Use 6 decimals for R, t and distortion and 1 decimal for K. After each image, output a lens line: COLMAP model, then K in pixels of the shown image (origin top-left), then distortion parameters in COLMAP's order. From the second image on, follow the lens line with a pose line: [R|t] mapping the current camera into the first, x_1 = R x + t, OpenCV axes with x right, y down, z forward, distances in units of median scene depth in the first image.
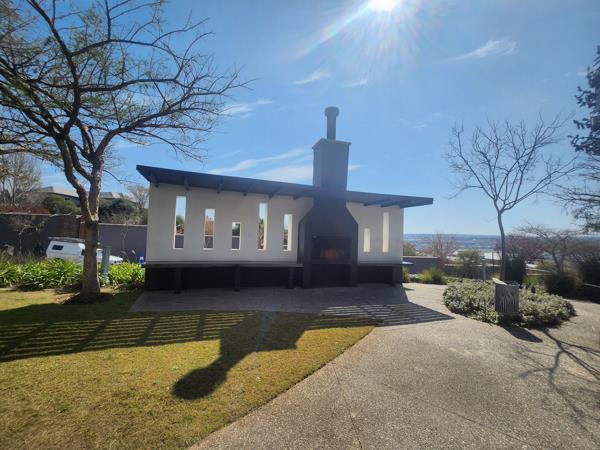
lens RADIAL K [[240.1, 0, 304.3], [0, 240.1, 225.0], [0, 0, 1]] dist [-0.001324, -0.000881]
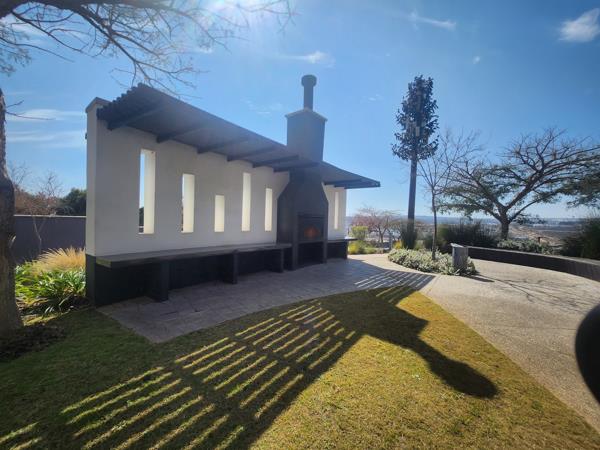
lens RADIAL K [[240.1, 0, 300.2], [0, 240.1, 226.8], [0, 0, 1]] dist [-0.001324, -0.000881]
pose [[0.847225, -0.026801, 0.530558, -0.424460], [-0.022394, 0.996037, 0.086074, 0.014101], [-0.530762, -0.084806, 0.843267, 0.193888]]
